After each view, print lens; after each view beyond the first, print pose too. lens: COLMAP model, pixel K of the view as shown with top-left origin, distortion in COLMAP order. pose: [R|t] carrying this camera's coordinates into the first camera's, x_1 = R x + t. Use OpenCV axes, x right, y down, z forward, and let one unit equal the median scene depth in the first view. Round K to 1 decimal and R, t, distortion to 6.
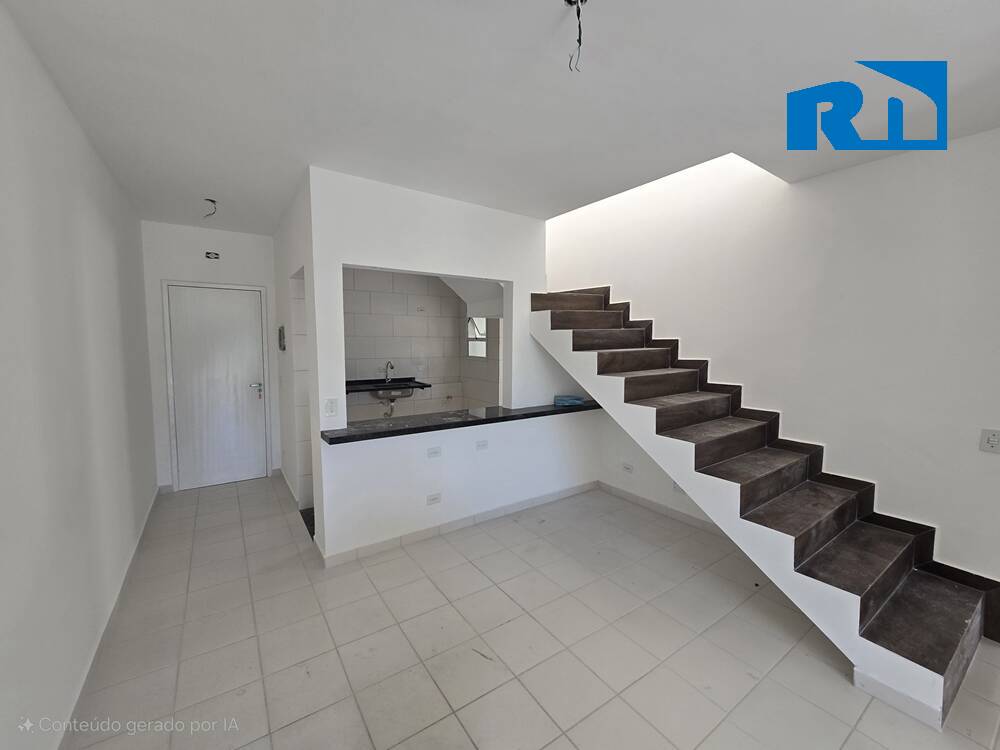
lens RADIAL K [[408.2, 0, 497.4], [0, 408.2, 372.5], [0, 0, 1]] dist [-0.003752, 0.001006]
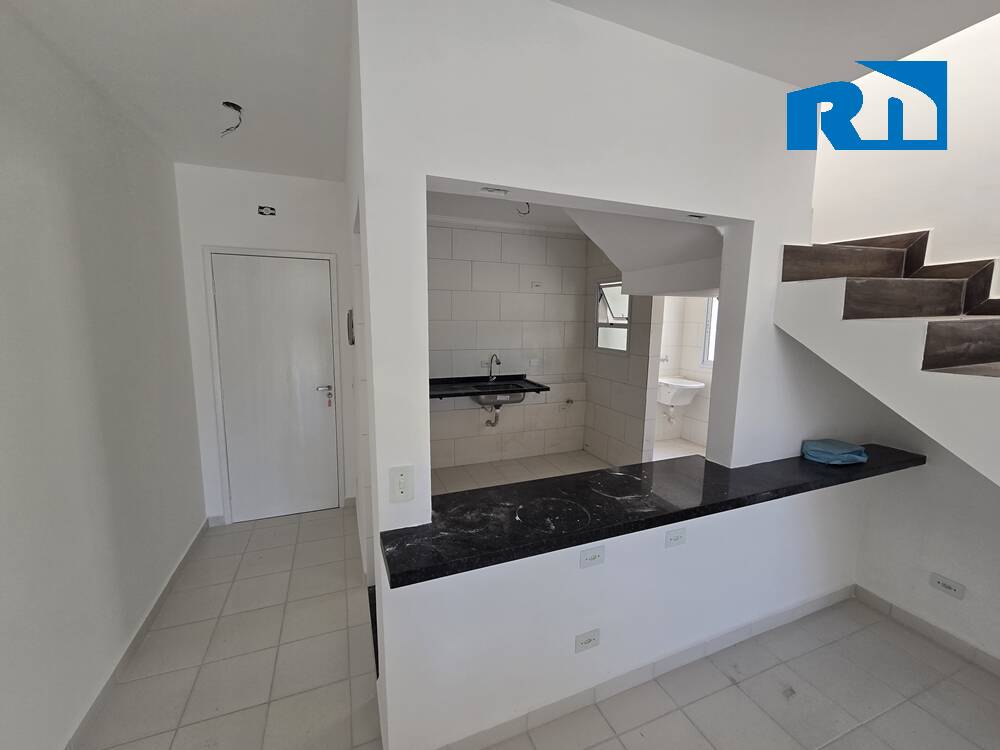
lens RADIAL K [[408.2, 0, 498.5], [0, 408.2, 371.3], [0, 0, 1]] dist [-0.003752, 0.001006]
pose [[0.974938, 0.034539, -0.219779, -0.127952], [-0.023332, 0.998301, 0.053386, -0.050219], [0.221249, -0.046920, 0.974088, 0.371634]]
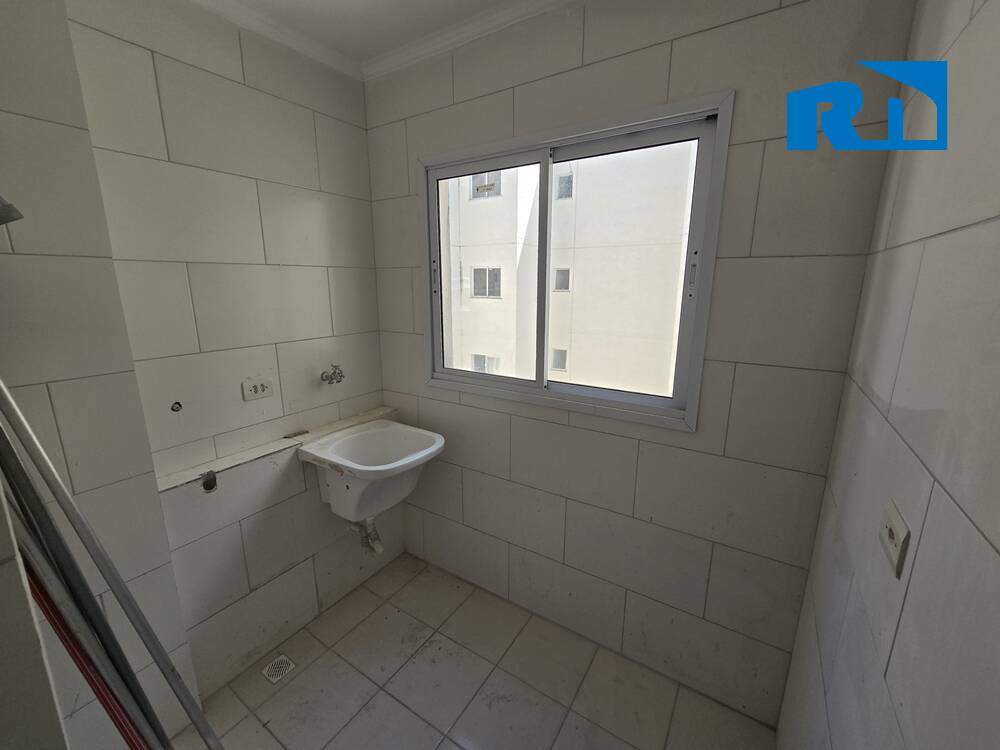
lens RADIAL K [[408.2, 0, 502.7], [0, 408.2, 374.8], [0, 0, 1]] dist [-0.003752, 0.001006]
pose [[0.917513, -0.093741, 0.386500, 0.103598], [0.035732, 0.987325, 0.154638, -0.095787], [-0.396097, -0.128072, 0.909233, 1.289028]]
